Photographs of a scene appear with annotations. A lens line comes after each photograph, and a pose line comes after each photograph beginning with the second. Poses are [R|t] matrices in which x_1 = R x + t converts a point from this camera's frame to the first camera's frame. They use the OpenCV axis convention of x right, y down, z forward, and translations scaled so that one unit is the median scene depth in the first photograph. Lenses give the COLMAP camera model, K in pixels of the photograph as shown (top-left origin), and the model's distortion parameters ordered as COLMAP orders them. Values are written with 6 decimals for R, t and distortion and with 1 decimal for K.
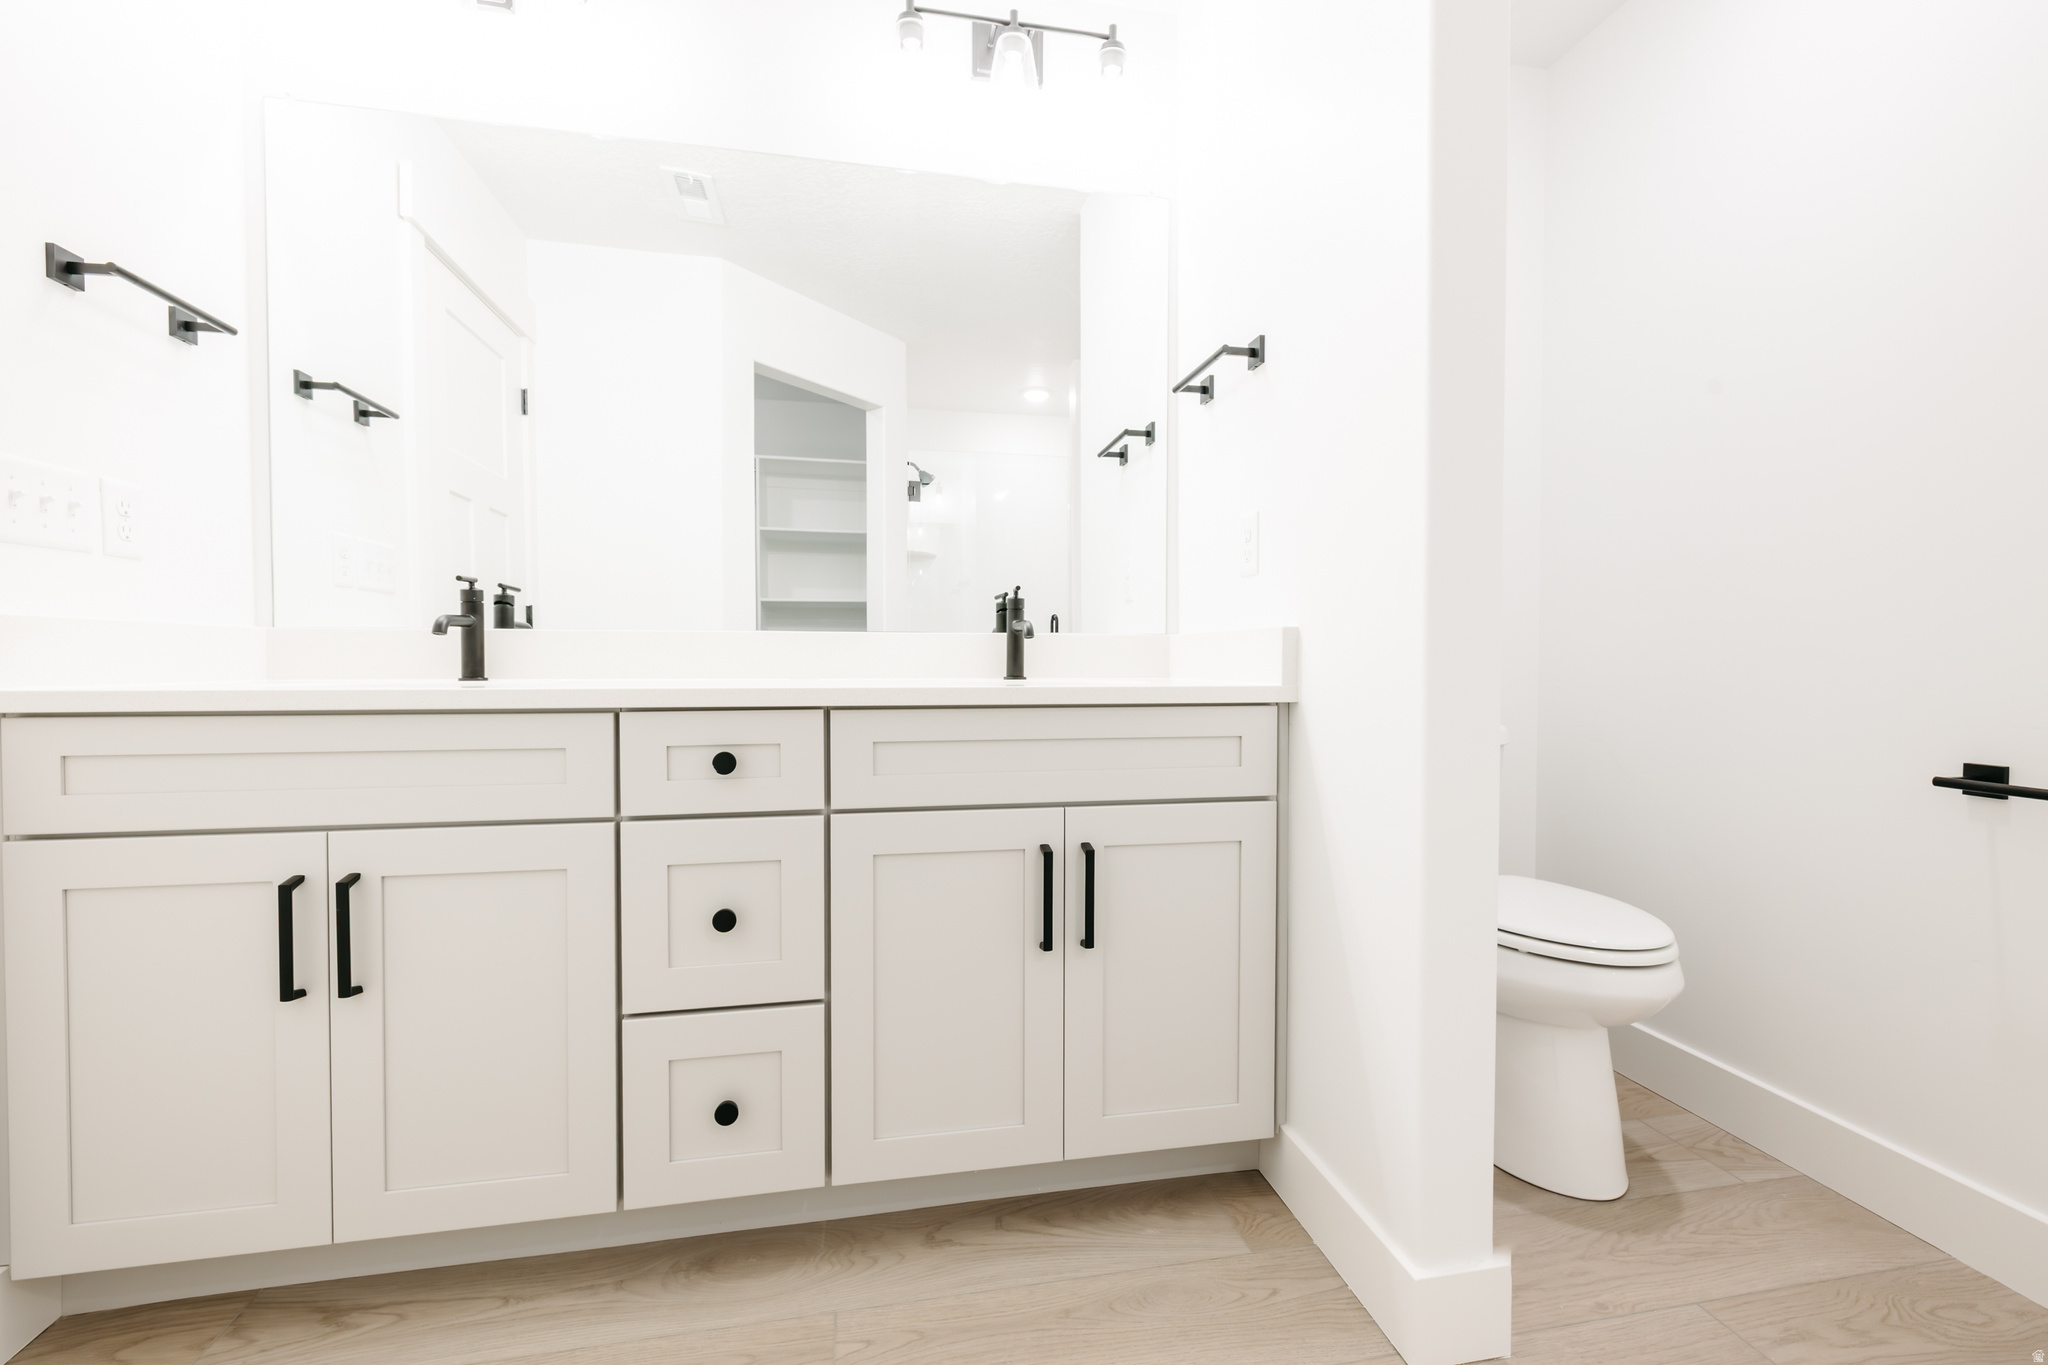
lens RADIAL K [[885.7, 0, 1036.3], [0, 885.7, 661.2], [0, 0, 1]] dist [-0.000719, 0.000057]
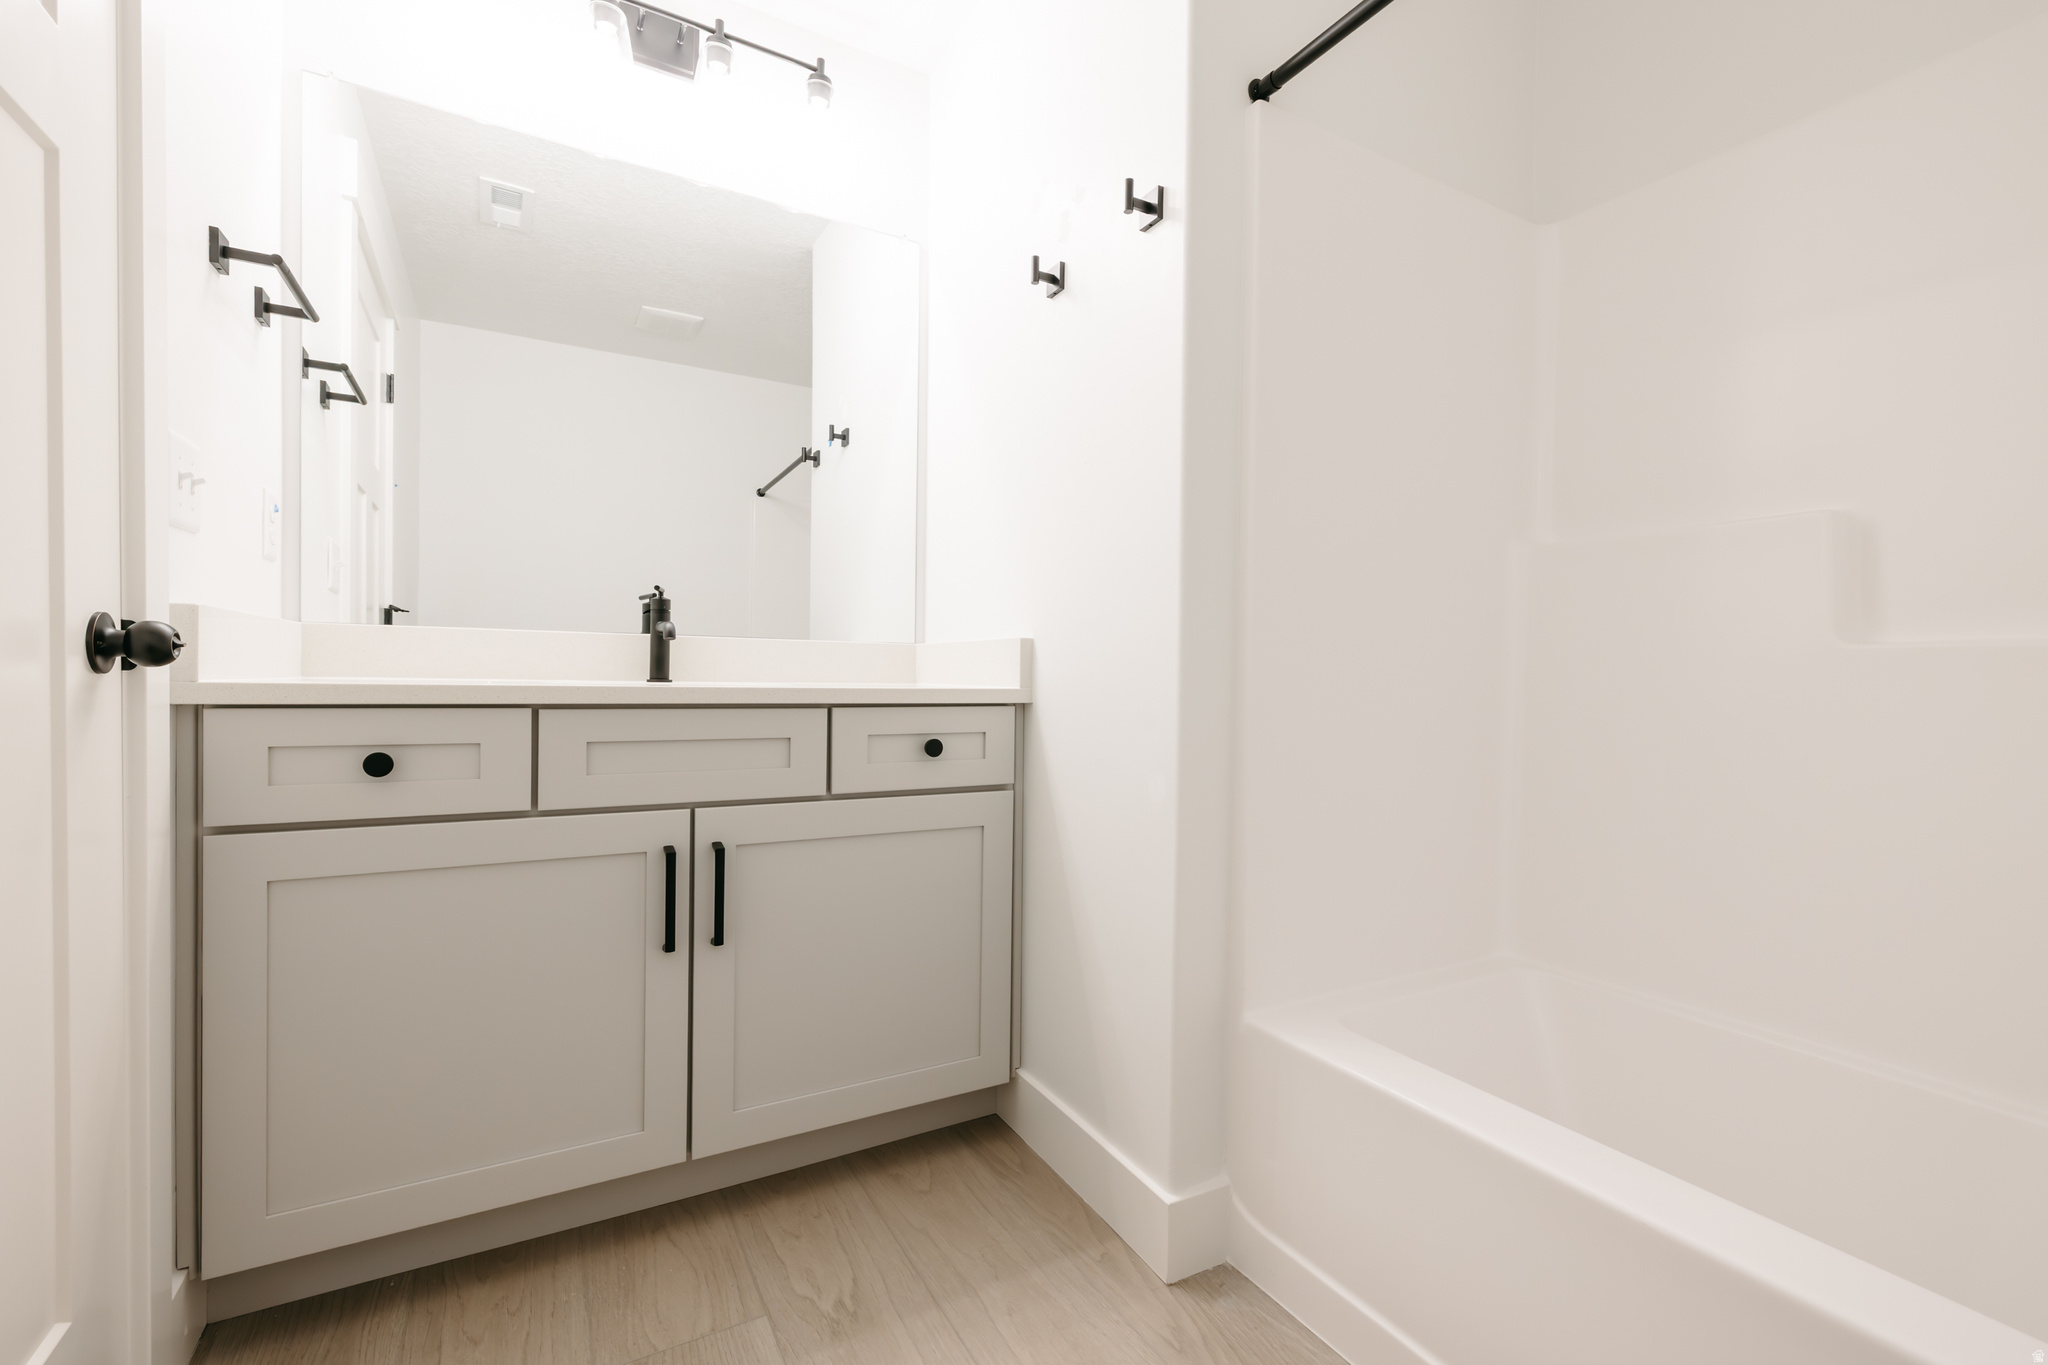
lens RADIAL K [[845.4, 0, 910.1], [0, 845.4, 665.2], [0, 0, 1]] dist [0.038190, 0.000113]
pose [[0.963850, 0.018096, 0.265831, -0.157458], [-0.018271, 0.999831, -0.001814, 0.000173], [-0.265819, -0.003108, 0.964018, -0.032160]]
